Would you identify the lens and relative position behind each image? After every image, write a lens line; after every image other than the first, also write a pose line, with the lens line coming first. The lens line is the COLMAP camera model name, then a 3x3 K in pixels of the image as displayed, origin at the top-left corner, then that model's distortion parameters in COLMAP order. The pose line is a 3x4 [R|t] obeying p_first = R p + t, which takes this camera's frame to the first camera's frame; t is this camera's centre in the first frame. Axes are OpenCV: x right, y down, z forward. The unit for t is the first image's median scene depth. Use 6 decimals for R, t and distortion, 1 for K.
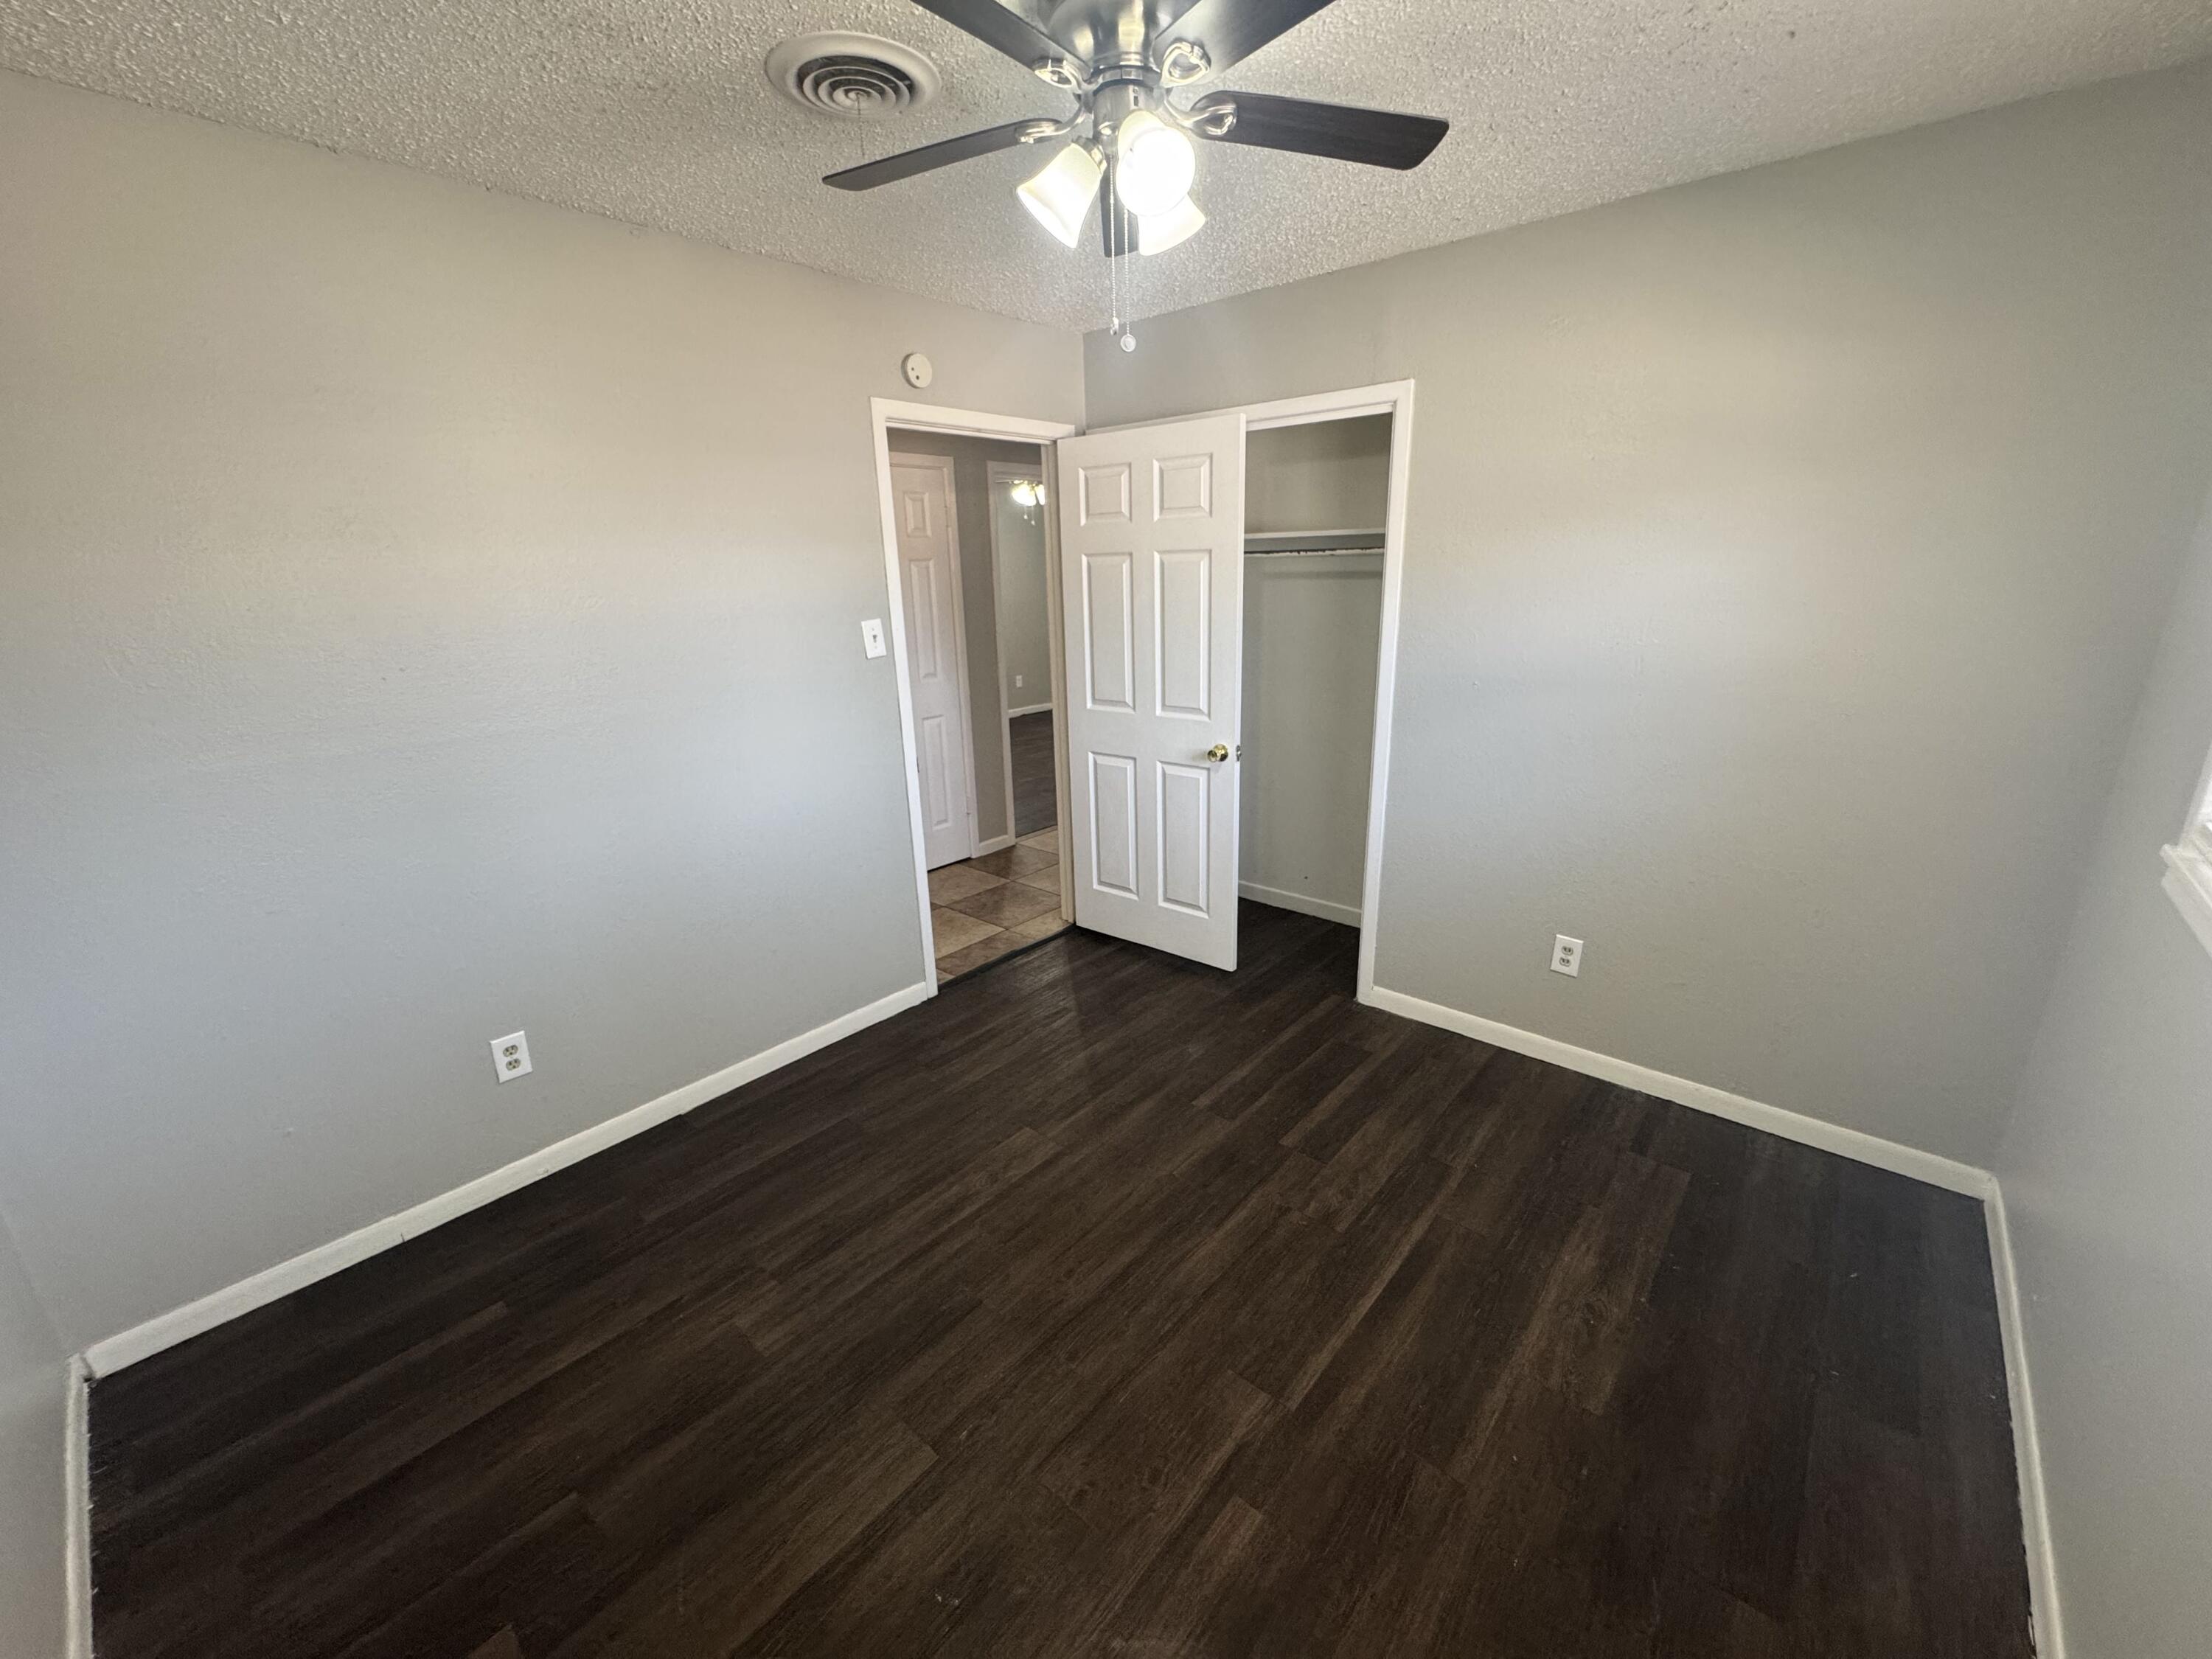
lens RADIAL K [[885.1, 0, 1108.2], [0, 885.1, 829.3], [0, 0, 1]] dist [-0.003156, 0.000117]
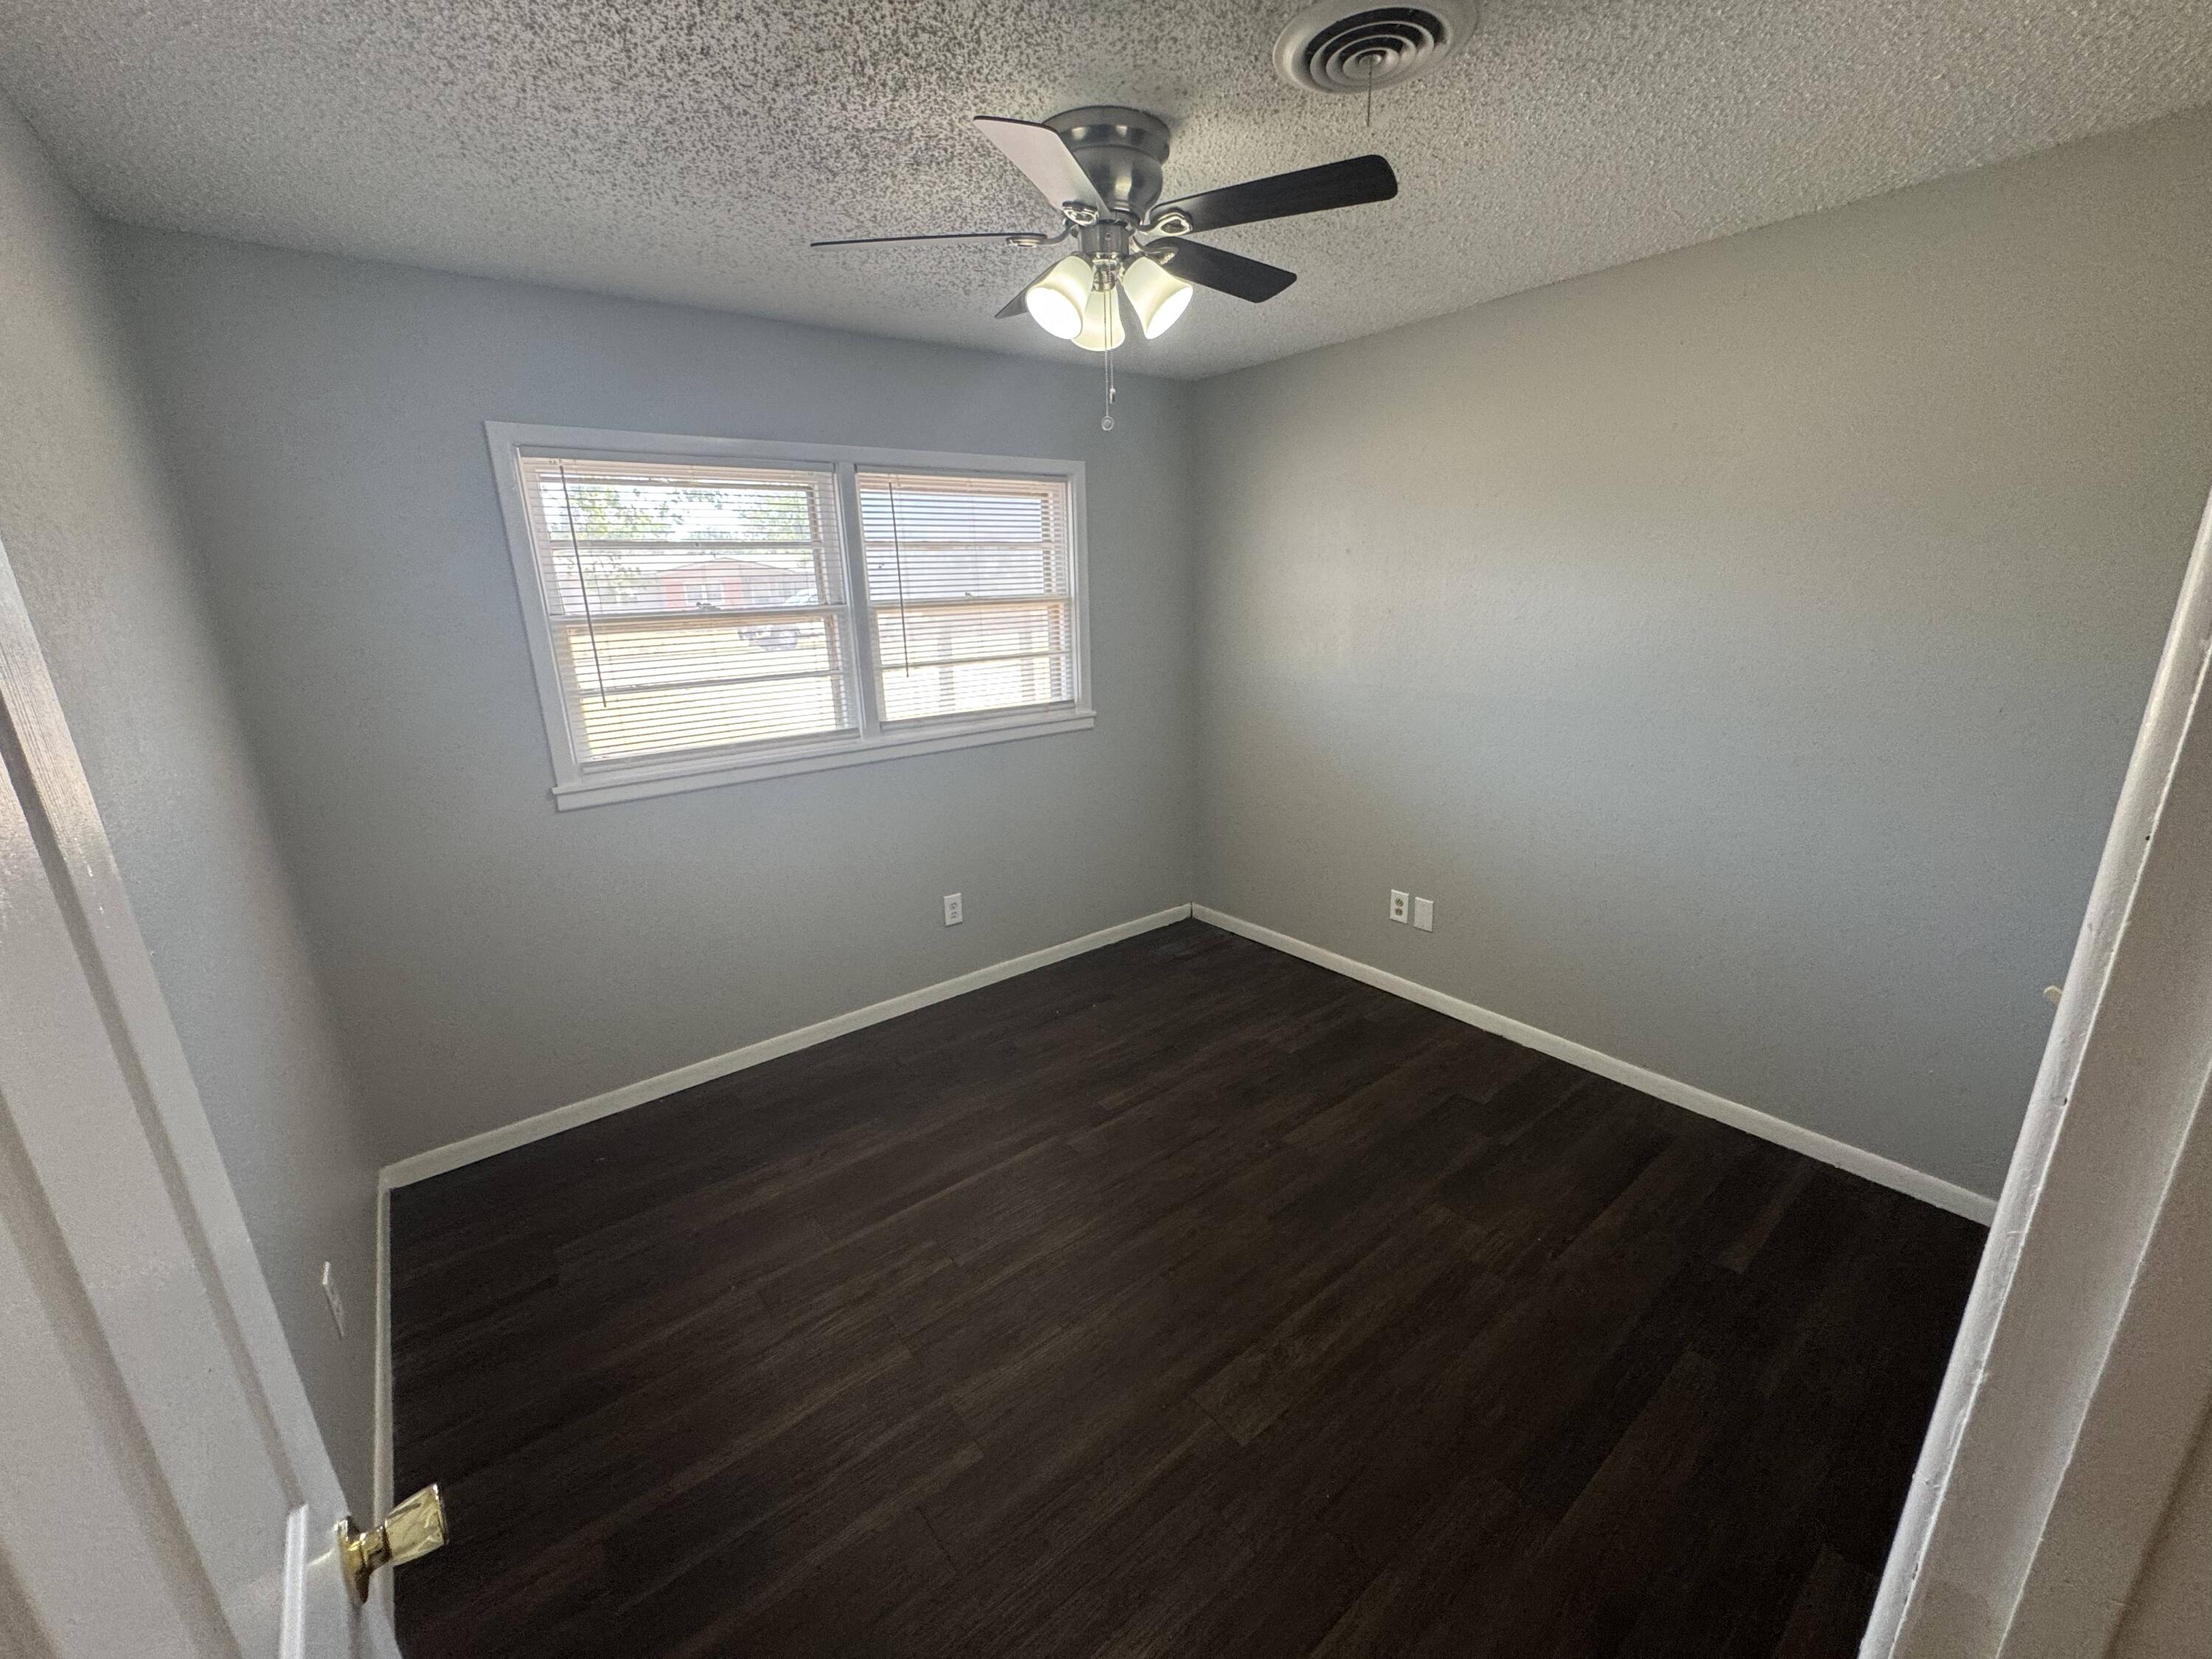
lens RADIAL K [[885.1, 0, 1108.2], [0, 885.1, 829.3], [0, 0, 1]] dist [-0.003156, 0.000117]
pose [[-0.981879, 0.000751, 0.189509, -0.147993], [0.103785, 0.838833, 0.534404, -0.516837], [-0.158565, 0.544388, -0.823711, 1.628344]]
